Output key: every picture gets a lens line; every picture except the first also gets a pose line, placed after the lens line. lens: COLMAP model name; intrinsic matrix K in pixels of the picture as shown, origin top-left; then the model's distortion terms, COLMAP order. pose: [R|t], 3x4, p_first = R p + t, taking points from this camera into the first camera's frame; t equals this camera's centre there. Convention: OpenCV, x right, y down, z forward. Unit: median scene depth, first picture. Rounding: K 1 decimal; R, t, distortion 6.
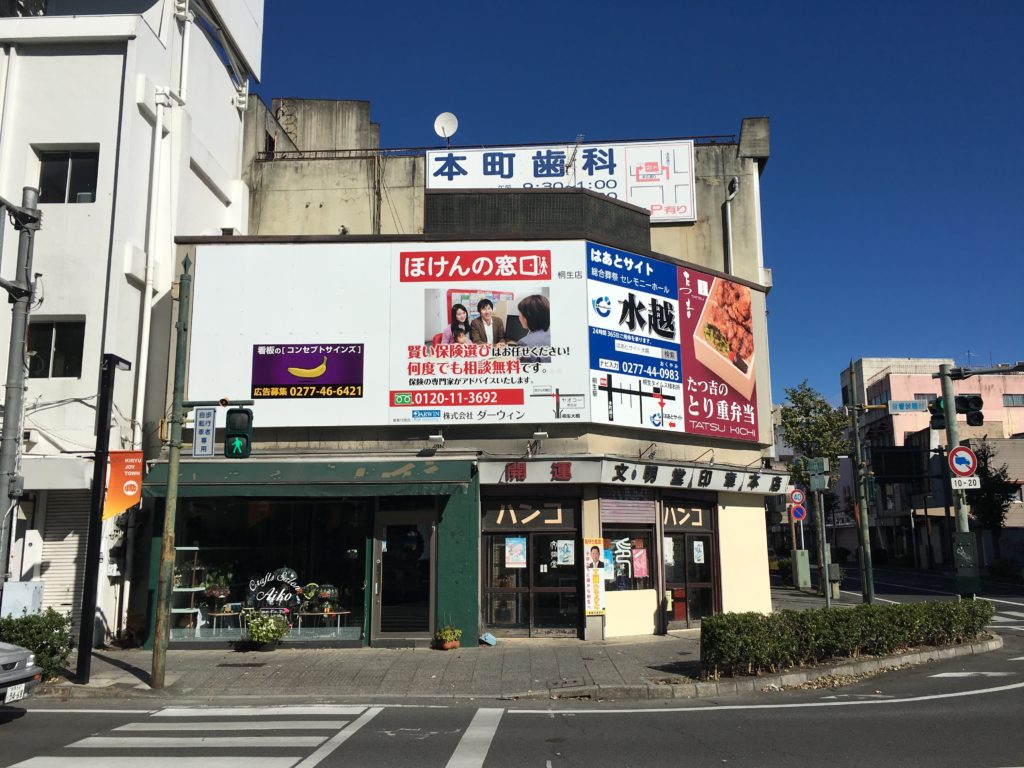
lens RADIAL K [[884.1, 0, 512.2], [0, 884.1, 382.2], [0, 0, 1]] dist [0.043234, -0.014105]
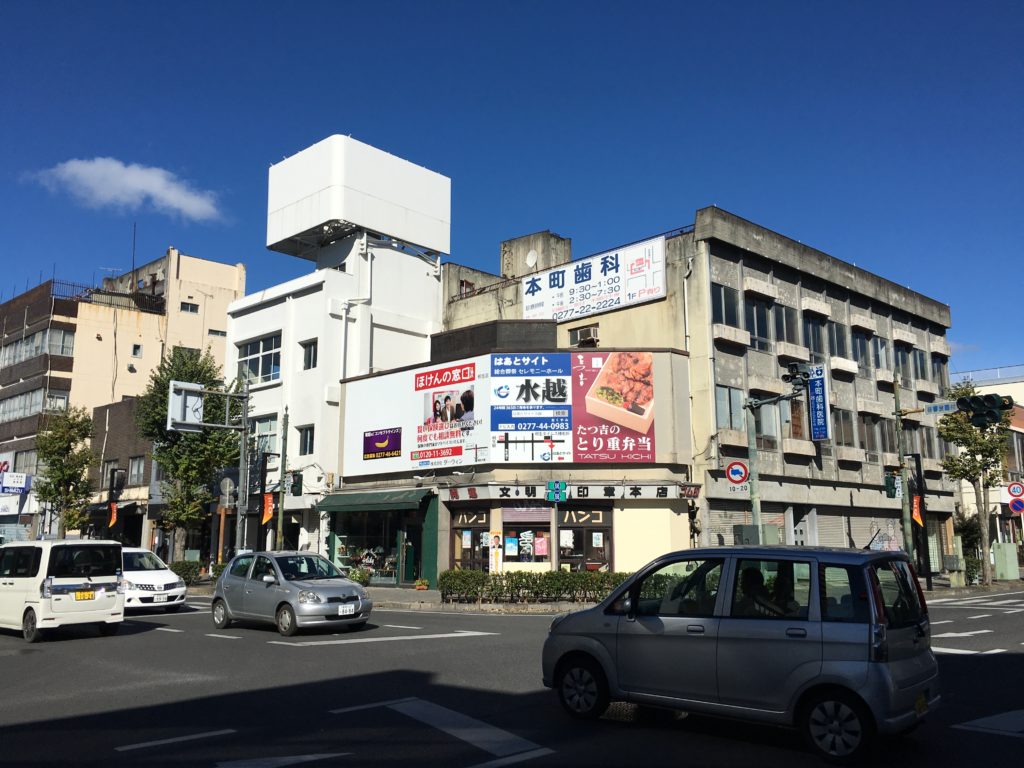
lens RADIAL K [[884.1, 0, 512.3], [0, 884.1, 384.5], [0, 0, 1]] dist [0.043234, -0.014105]
pose [[0.749440, -0.111340, -0.652643, 1.164661], [0.117963, 0.992441, -0.033851, -0.039654], [0.651479, -0.051618, 0.756909, -0.238024]]
